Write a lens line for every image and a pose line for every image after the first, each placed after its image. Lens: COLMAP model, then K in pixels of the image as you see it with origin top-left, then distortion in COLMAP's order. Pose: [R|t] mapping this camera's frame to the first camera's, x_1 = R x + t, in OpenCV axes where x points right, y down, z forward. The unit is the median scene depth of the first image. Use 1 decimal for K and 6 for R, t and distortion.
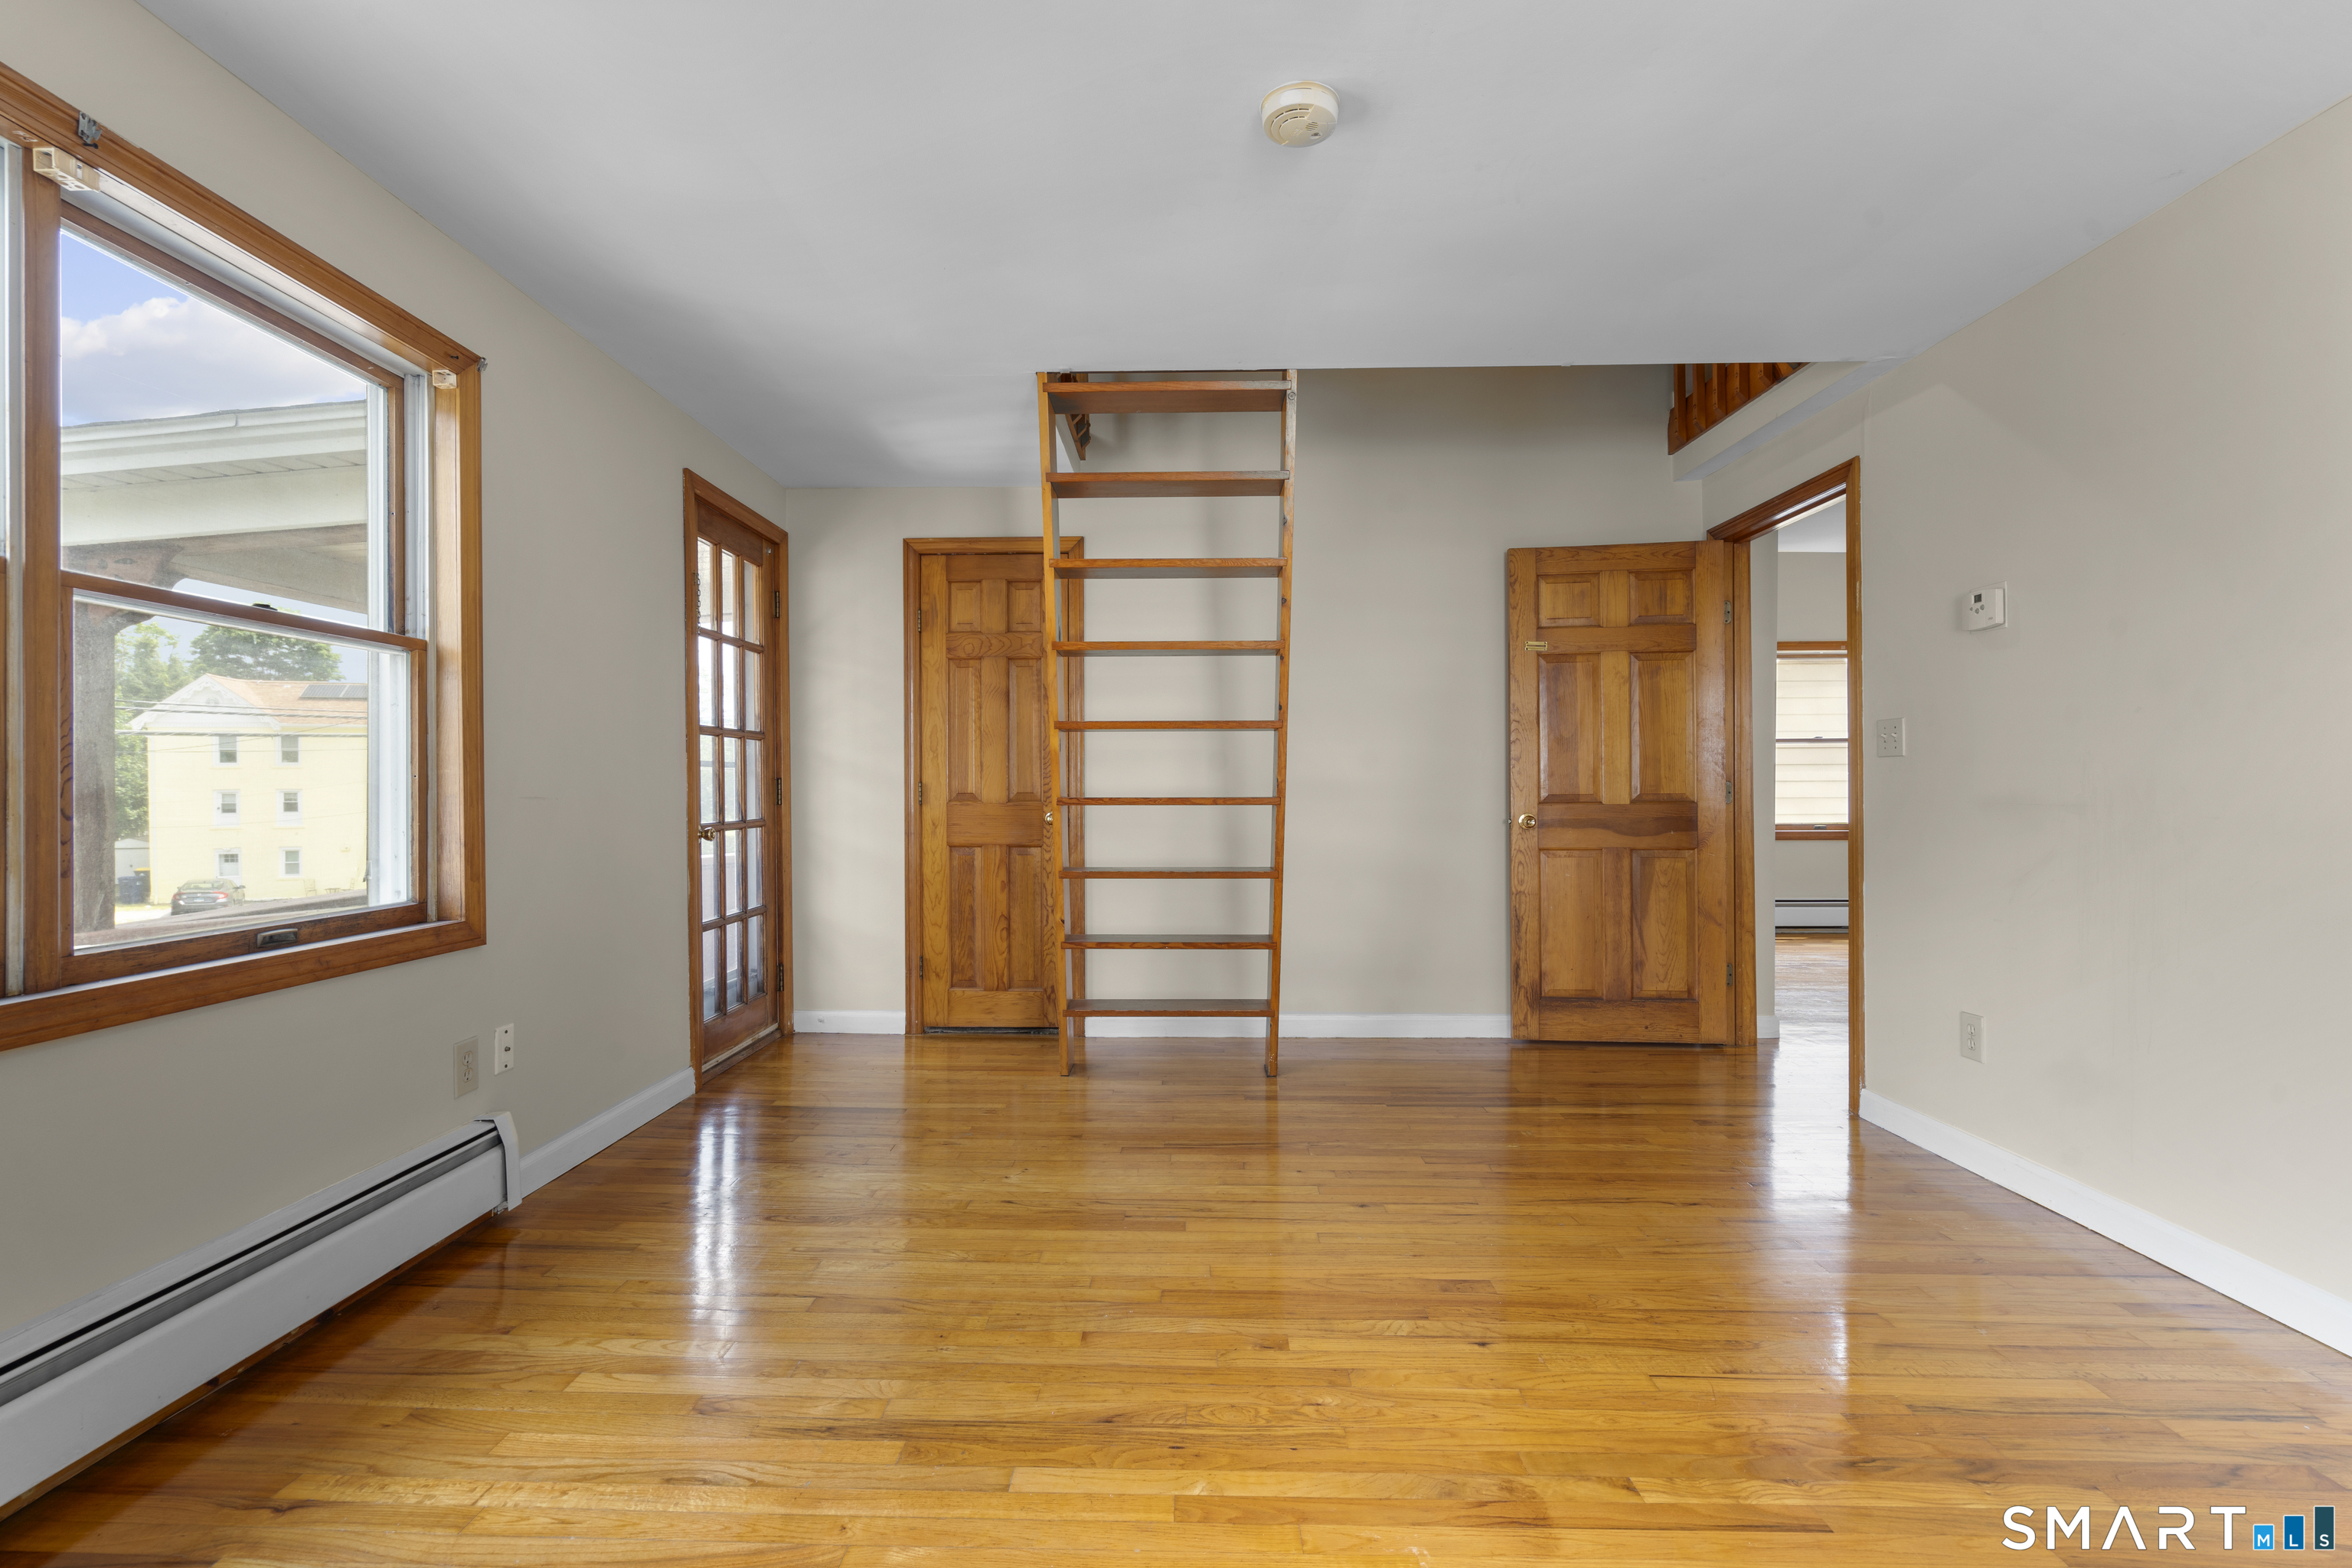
lens RADIAL K [[1058.4, 0, 1176.0], [0, 1058.4, 784.0], [0, 0, 1]] dist [0.000725, 0.000046]
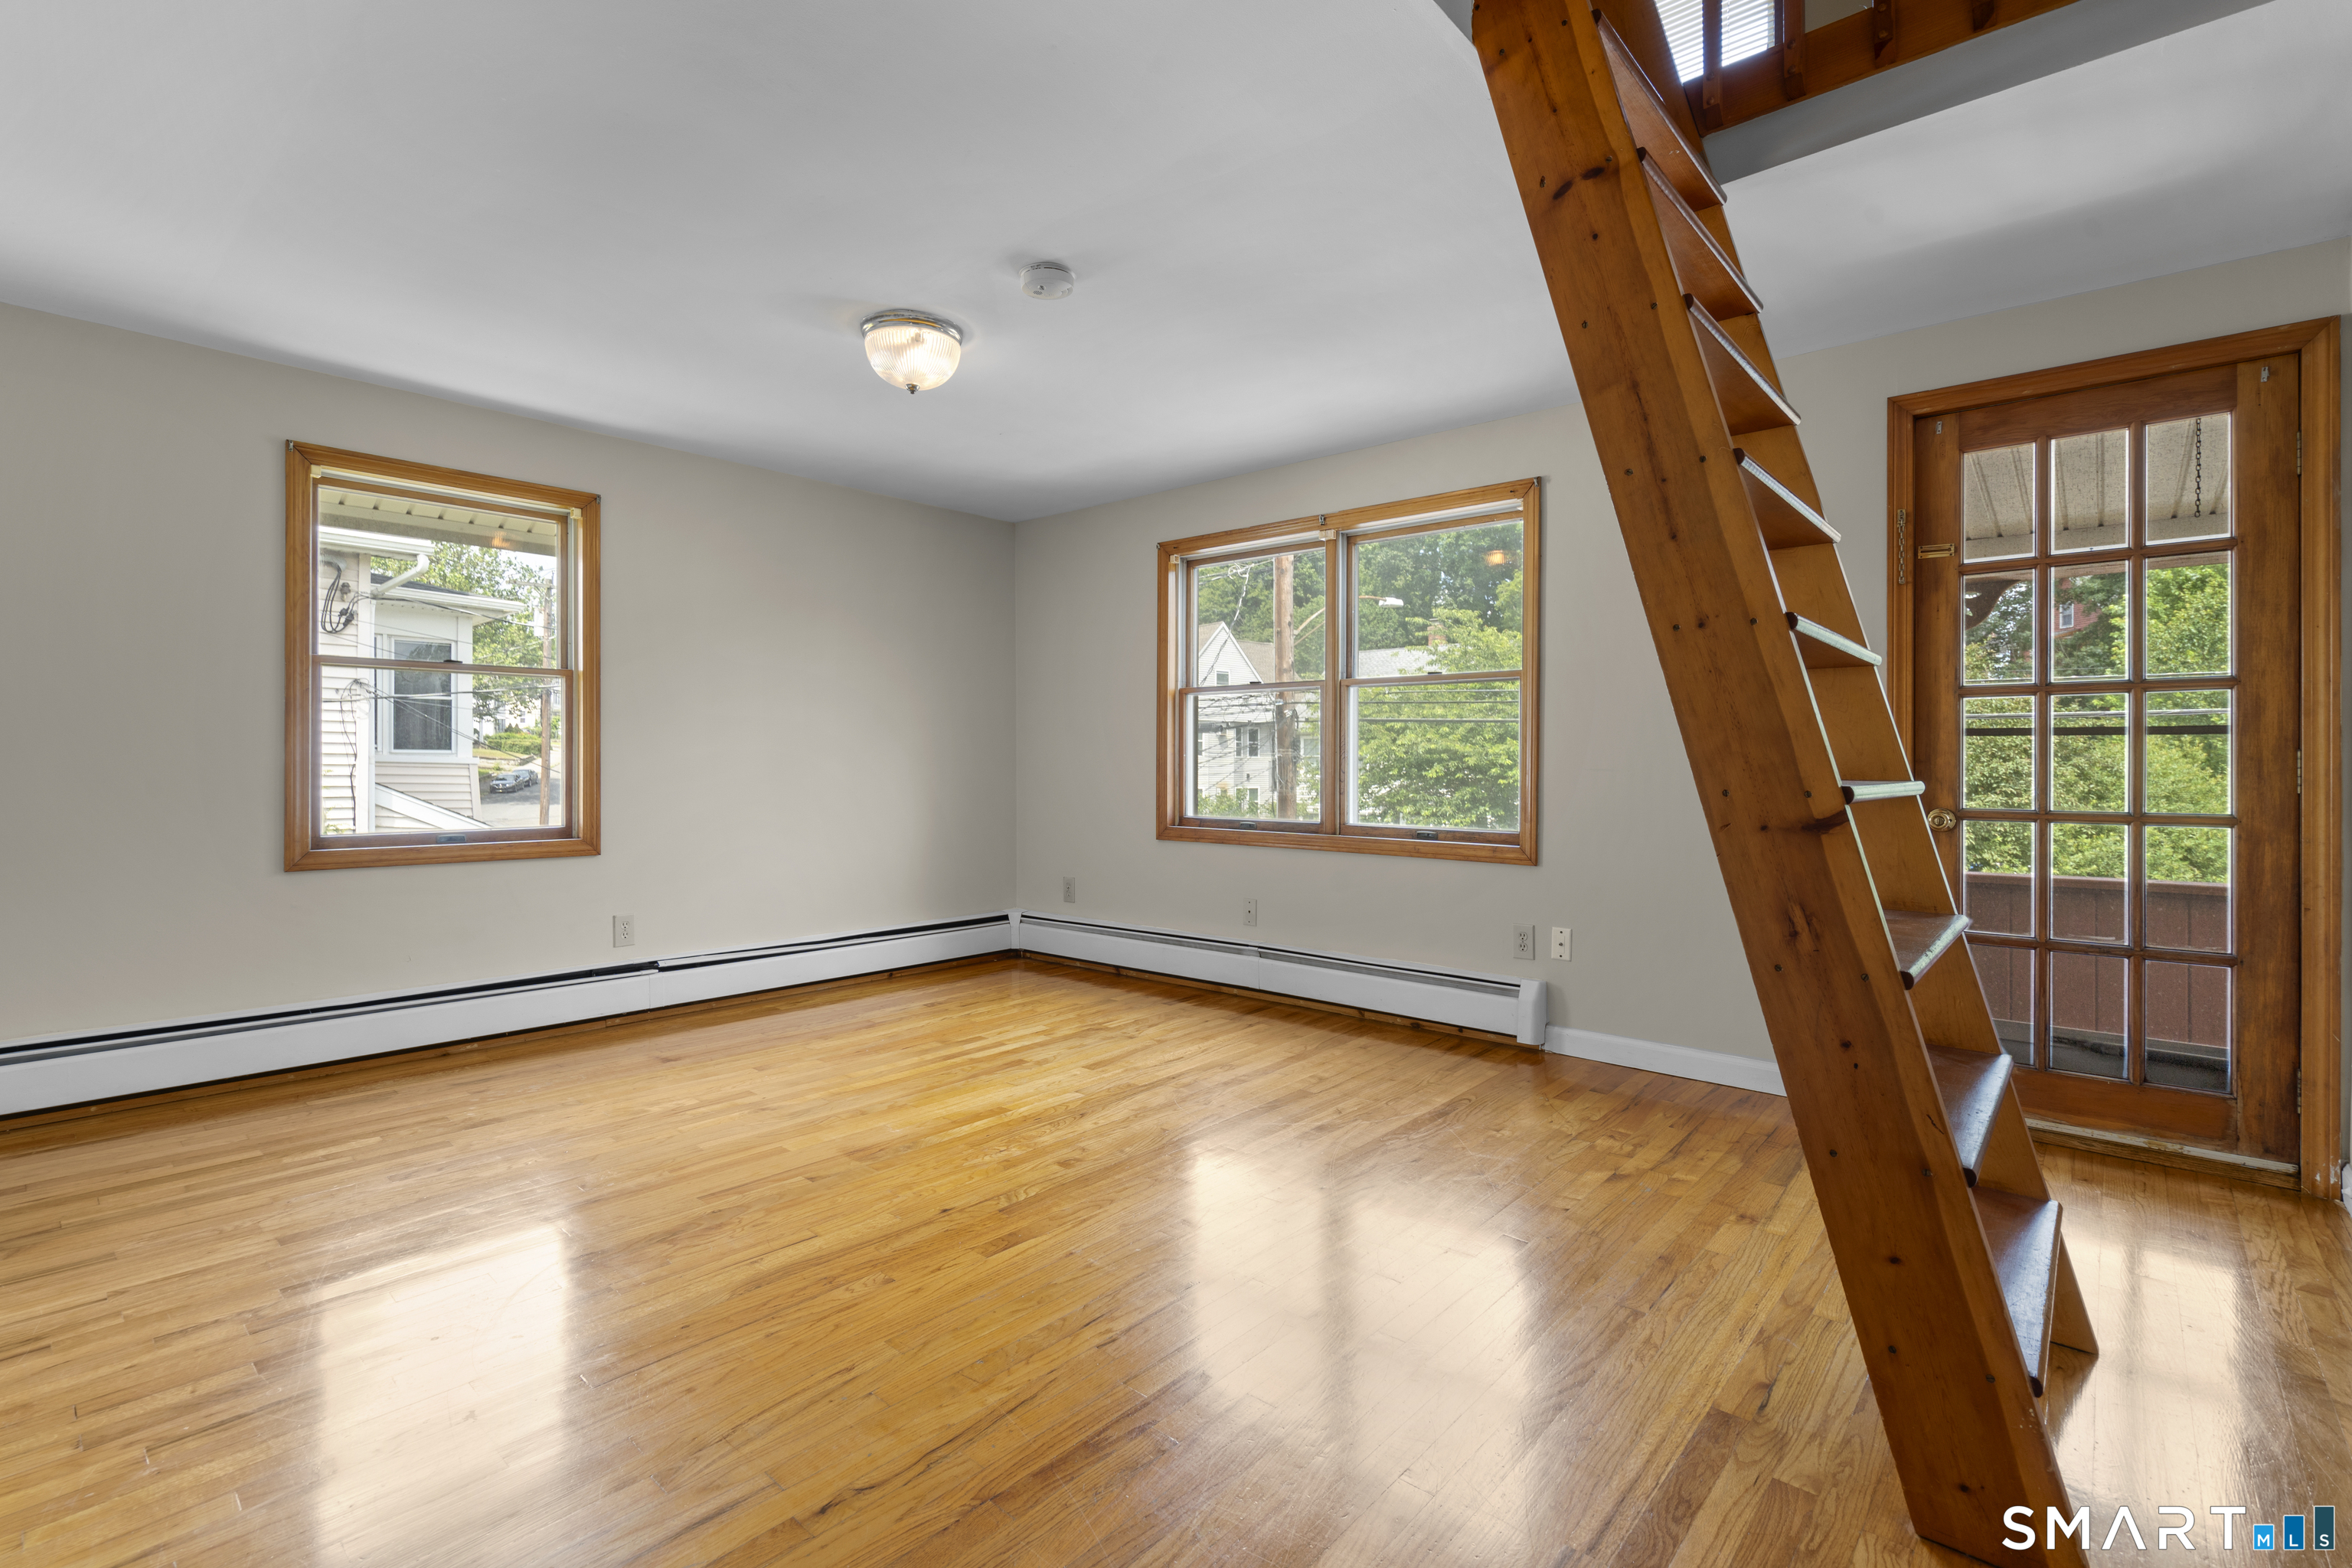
lens RADIAL K [[1058.4, 0, 1176.0], [0, 1058.4, 784.0], [0, 0, 1]] dist [0.000725, 0.000046]
pose [[-0.645266, 0.013355, -0.763841, 1.037876], [0.006282, 0.999906, 0.012176, 0.014544], [0.763932, 0.003058, -0.645290, 1.970922]]
